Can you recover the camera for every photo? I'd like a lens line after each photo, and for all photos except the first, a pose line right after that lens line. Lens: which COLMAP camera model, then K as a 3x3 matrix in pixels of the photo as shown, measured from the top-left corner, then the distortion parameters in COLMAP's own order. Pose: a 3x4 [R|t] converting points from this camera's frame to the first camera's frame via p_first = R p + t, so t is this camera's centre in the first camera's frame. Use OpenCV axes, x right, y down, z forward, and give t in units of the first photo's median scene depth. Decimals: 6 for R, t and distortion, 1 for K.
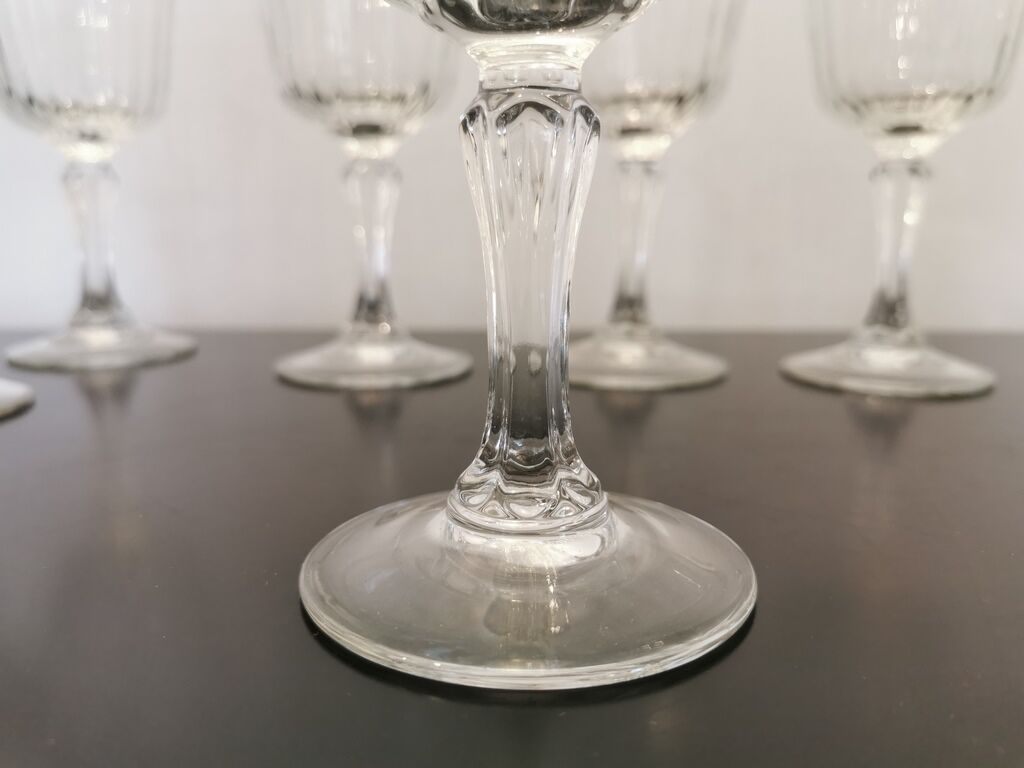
lens RADIAL K [[818.0, 0, 512.0], [0, 818.0, 384.0], [0, 0, 1]] dist [-0.011752, -0.006450]
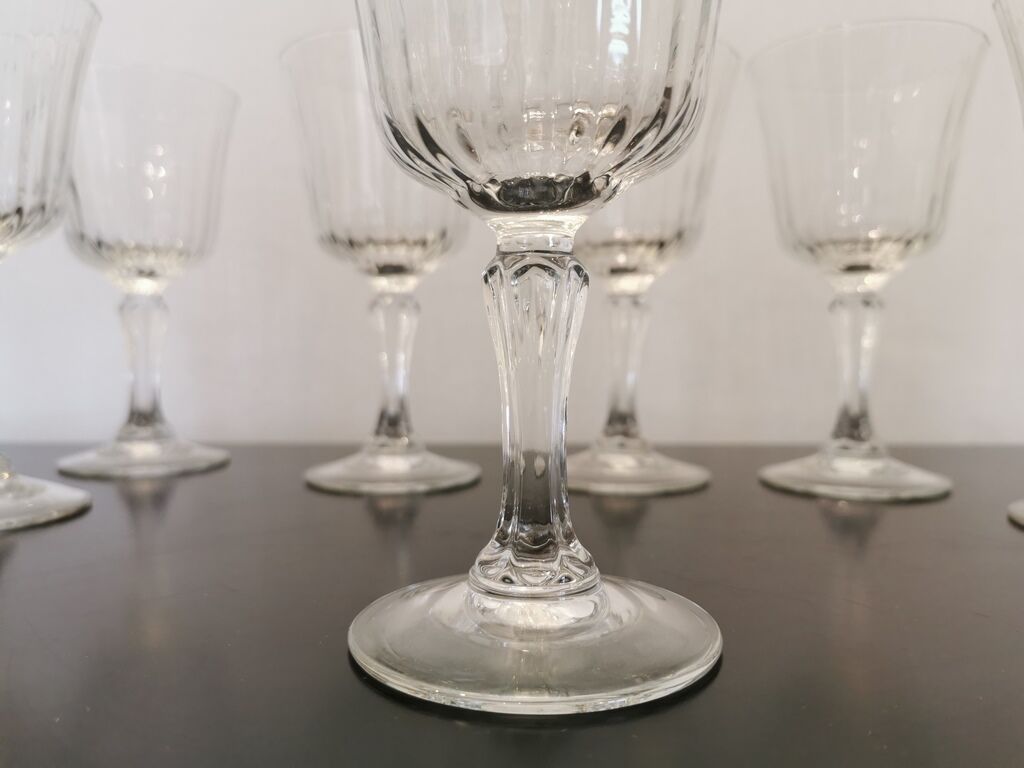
lens RADIAL K [[809.7, 0, 512.0], [0, 809.7, 384.0], [0, 0, 1]] dist [-0.064243, -0.002892]
pose [[0.999998, -0.000714, -0.002015, -0.005618], [0.000412, 0.989330, -0.145693, 0.017473], [0.002098, 0.145692, 0.989328, -0.111622]]
